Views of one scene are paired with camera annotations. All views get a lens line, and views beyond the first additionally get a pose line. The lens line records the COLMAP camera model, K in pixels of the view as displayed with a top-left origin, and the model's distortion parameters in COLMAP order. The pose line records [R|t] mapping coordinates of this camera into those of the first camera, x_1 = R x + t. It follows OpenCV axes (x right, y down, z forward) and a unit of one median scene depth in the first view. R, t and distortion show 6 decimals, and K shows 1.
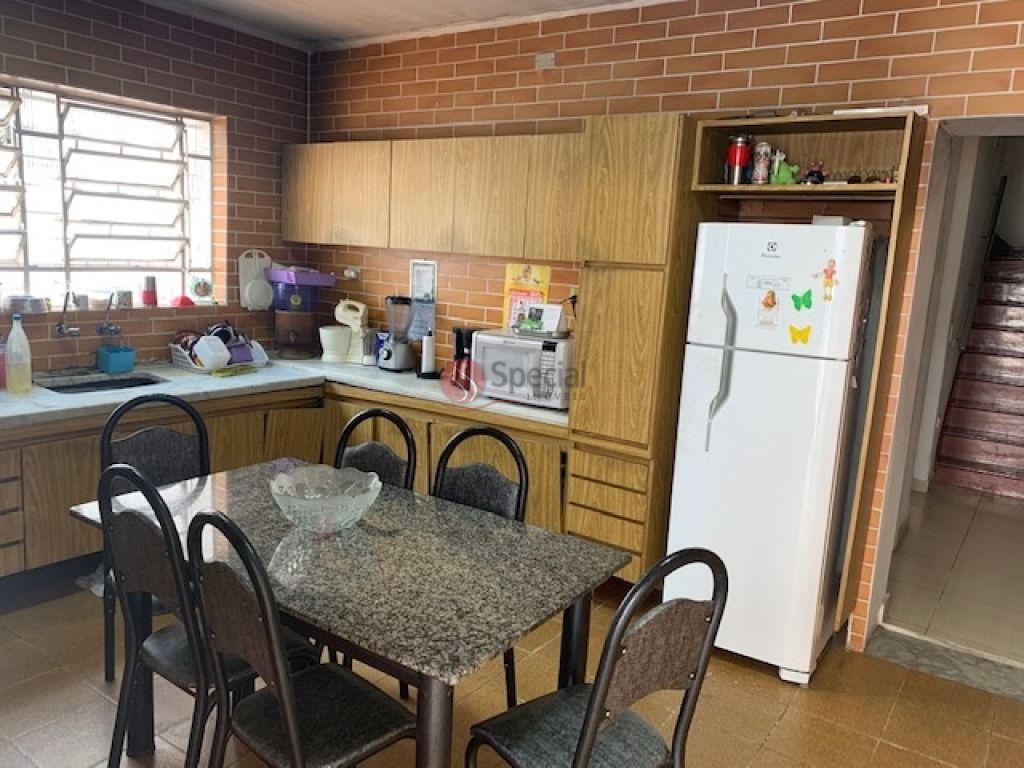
lens RADIAL K [[793.2, 0, 505.2], [0, 793.2, 386.8], [0, 0, 1]] dist [0.050793, -0.057990]
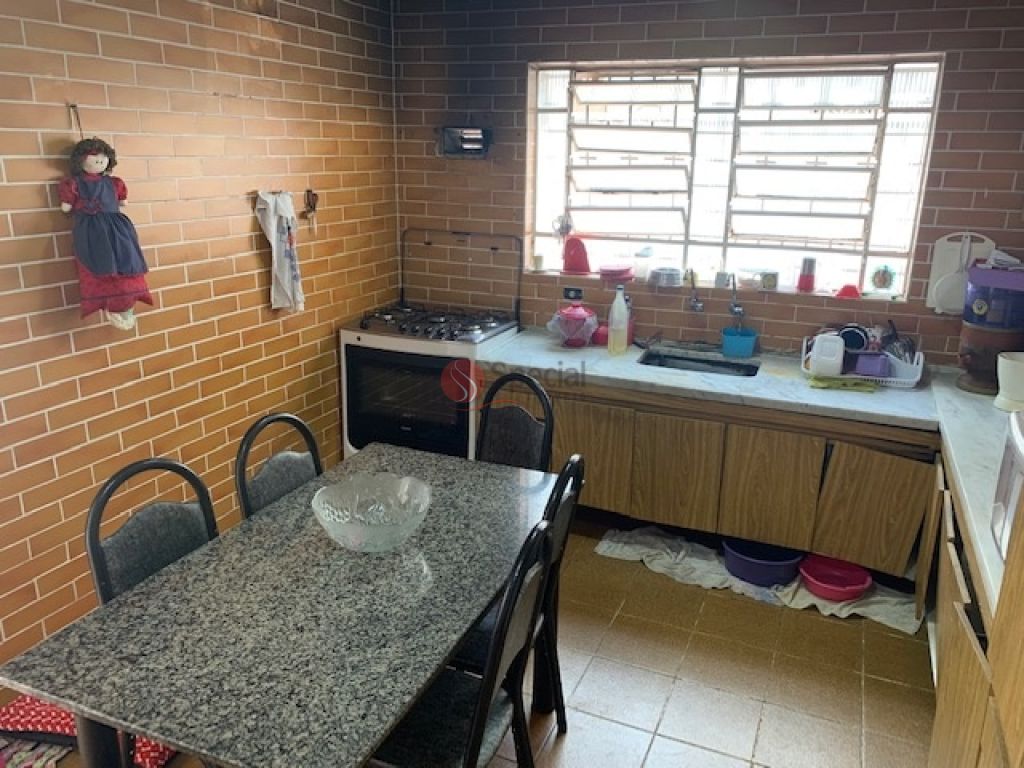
lens RADIAL K [[793.2, 0, 506.4], [0, 793.2, 376.0], [0, 0, 1]] dist [0.050793, -0.057990]
pose [[0.195286, 0.225391, -0.954496, 0.371364], [-0.176839, 0.965375, 0.191780, -0.126489], [0.964672, 0.131341, 0.228382, 0.510080]]
